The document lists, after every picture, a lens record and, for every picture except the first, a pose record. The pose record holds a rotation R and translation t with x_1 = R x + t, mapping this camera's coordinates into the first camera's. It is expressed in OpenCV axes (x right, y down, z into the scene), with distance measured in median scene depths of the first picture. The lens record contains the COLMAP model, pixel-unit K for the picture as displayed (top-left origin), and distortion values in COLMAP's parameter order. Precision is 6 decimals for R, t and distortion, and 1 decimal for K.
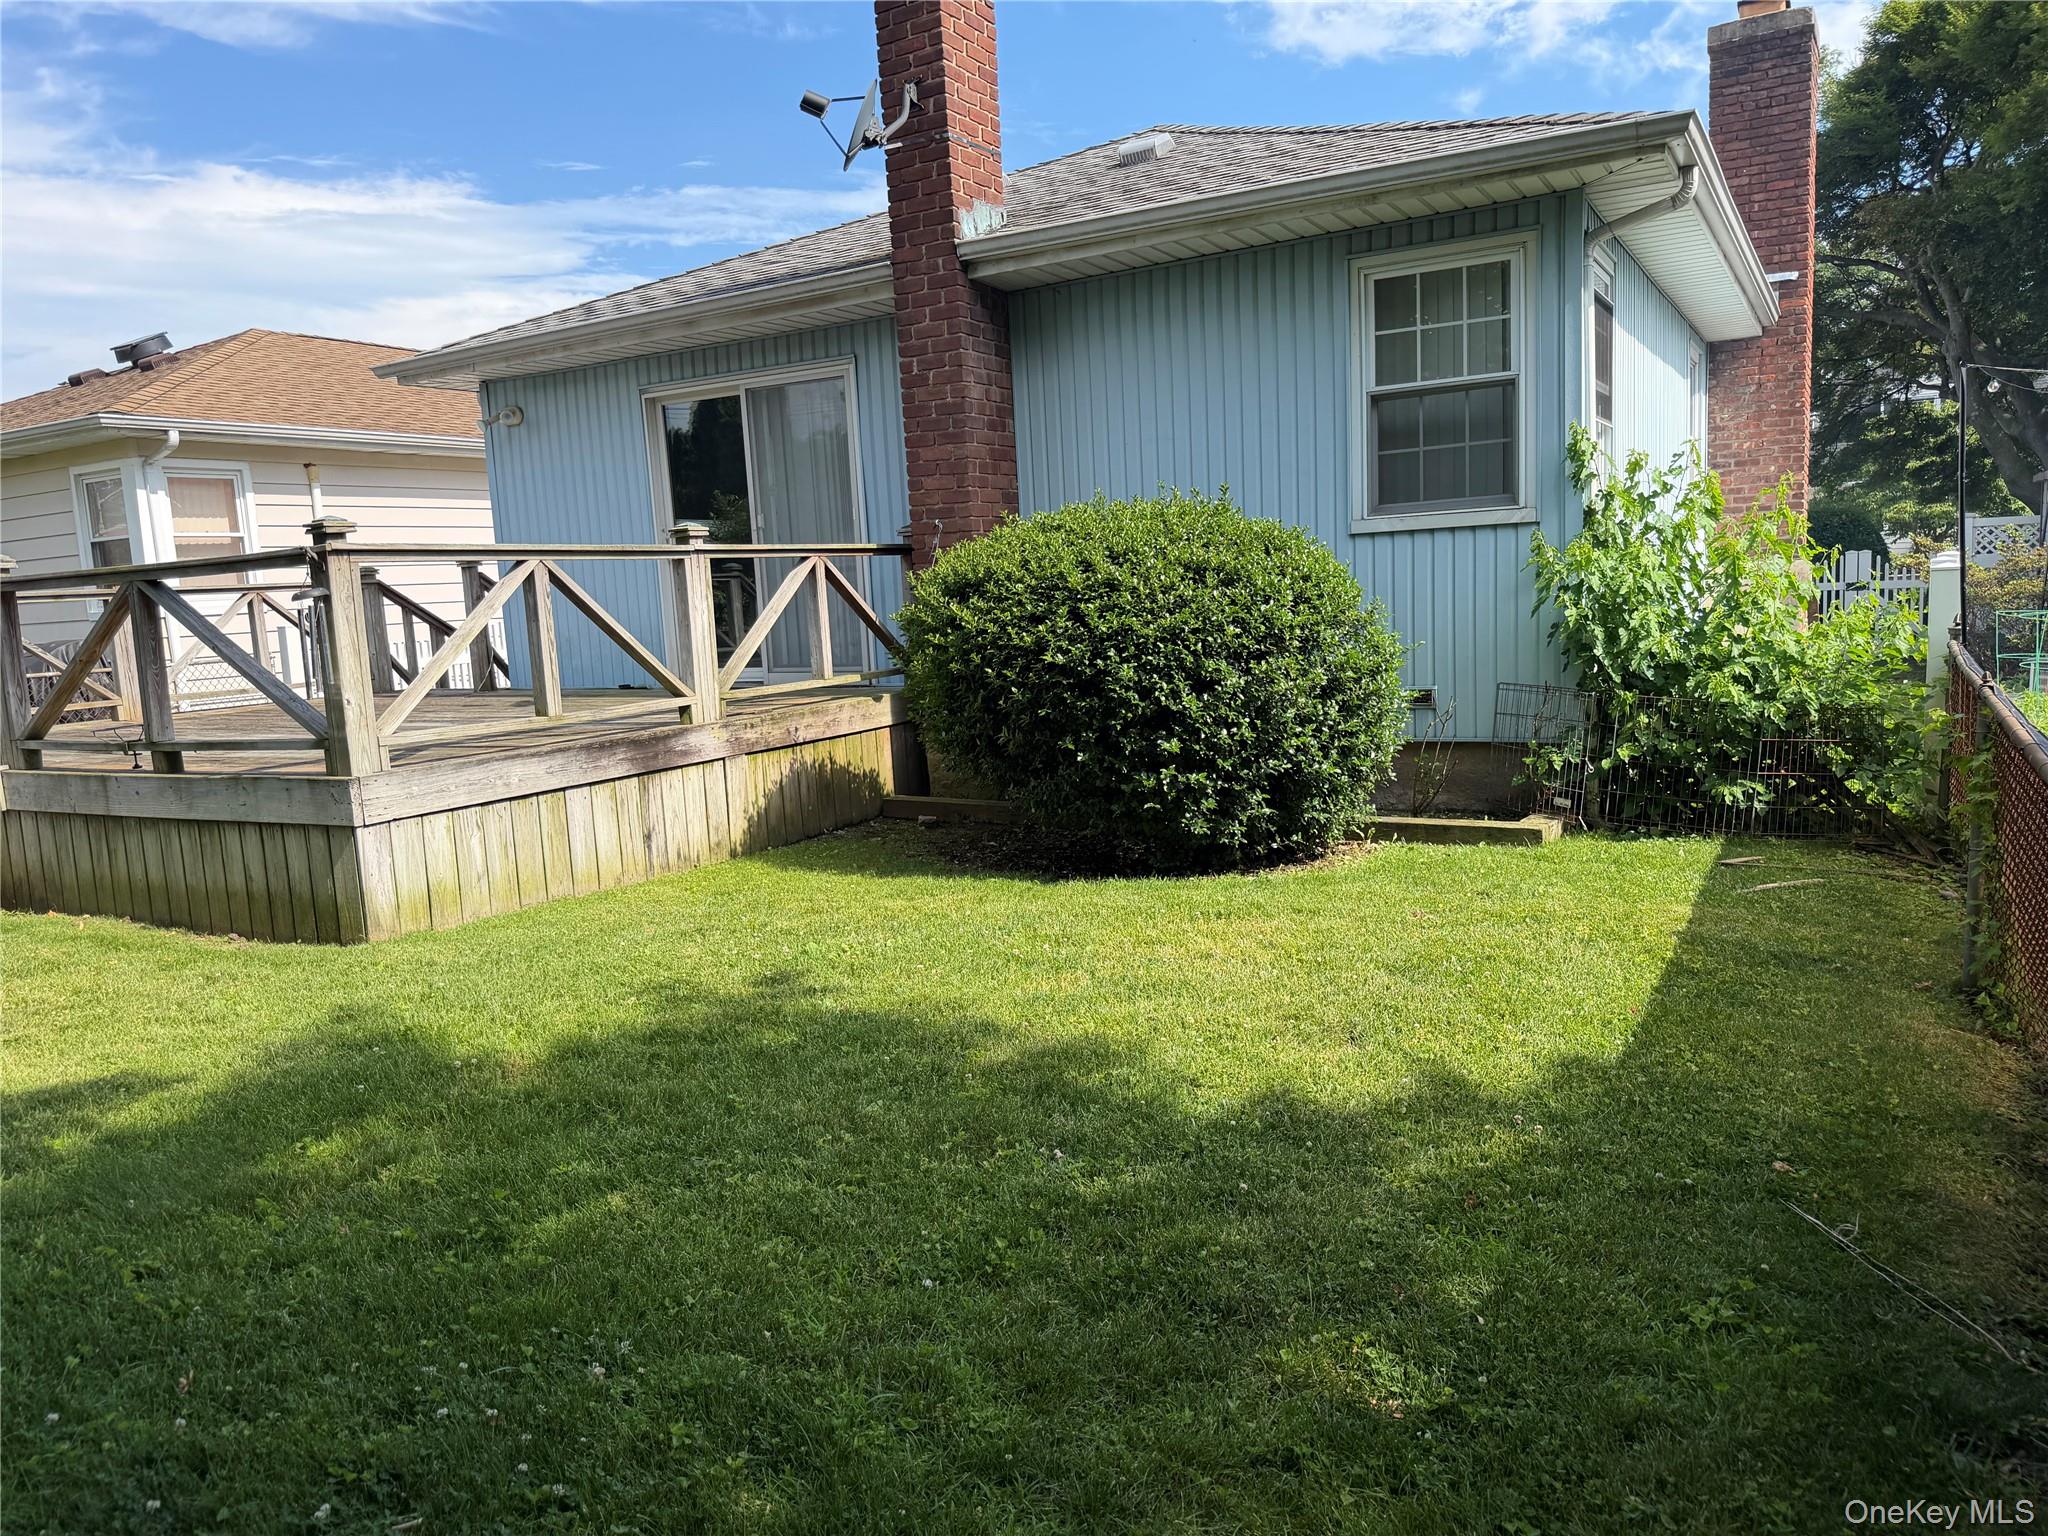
lens RADIAL K [[1441.7, 0, 1024.0], [0, 1441.7, 768.0], [0, 0, 1]] dist [0.160553, -0.307501]
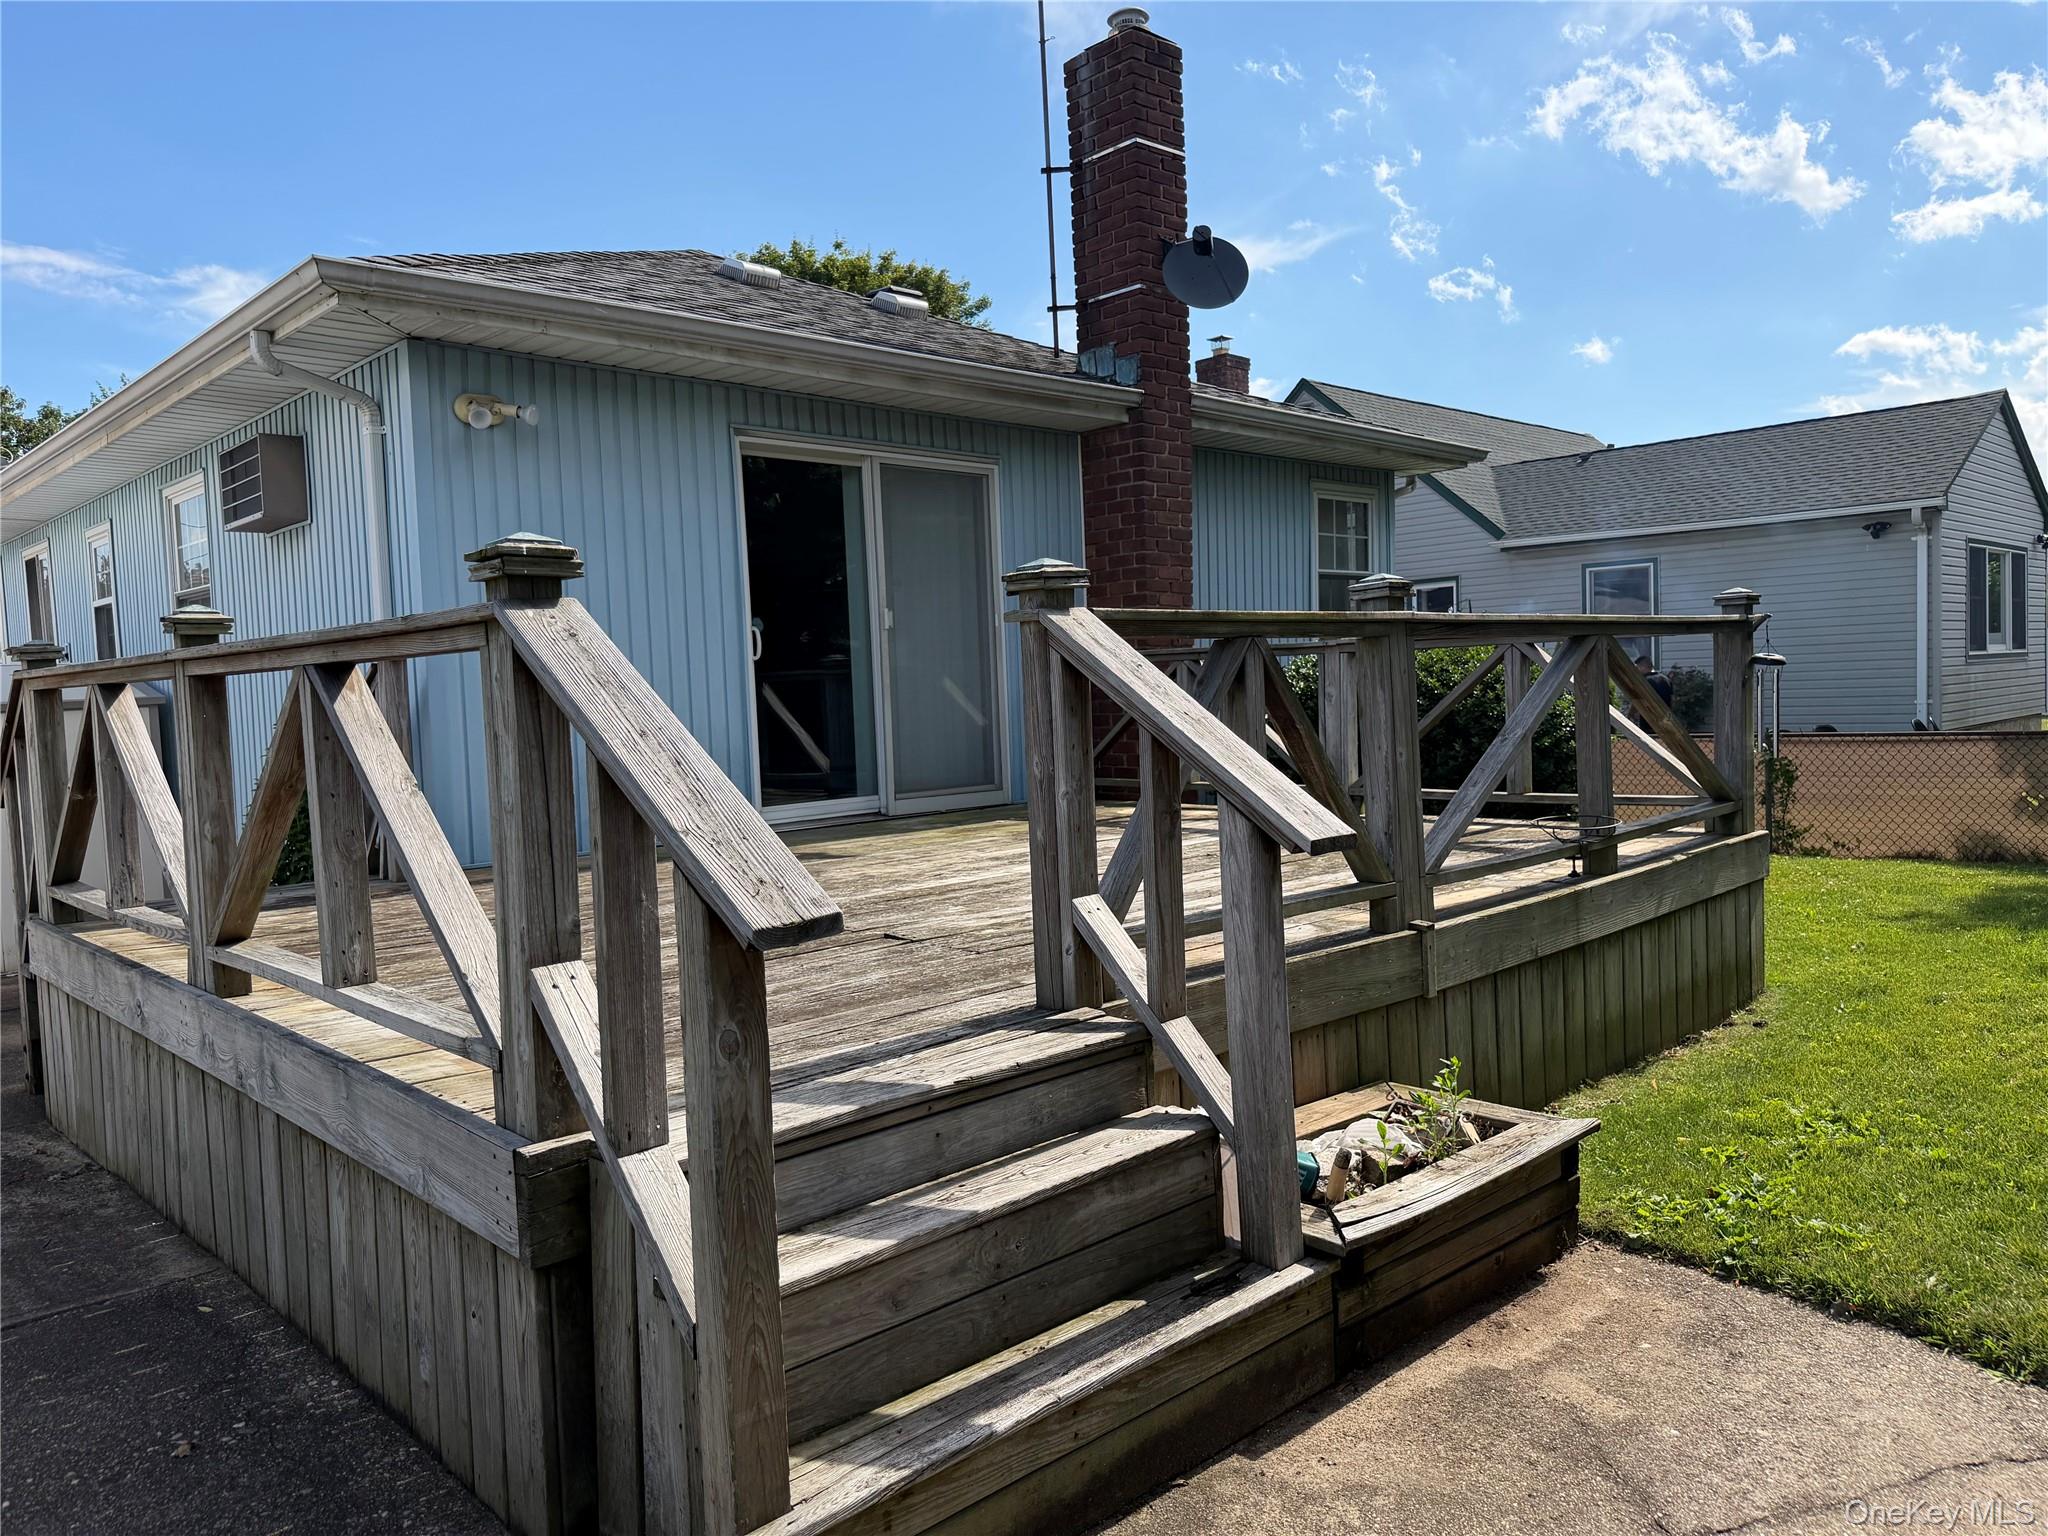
lens RADIAL K [[1441.7, 0, 1024.0], [0, 1441.7, 768.0], [0, 0, 1]] dist [0.160553, -0.307501]
pose [[0.274848, -0.013752, 0.961389, -1.237175], [0.143425, 0.989297, -0.026852, -0.067002], [-0.950730, 0.145268, 0.273879, 0.918497]]
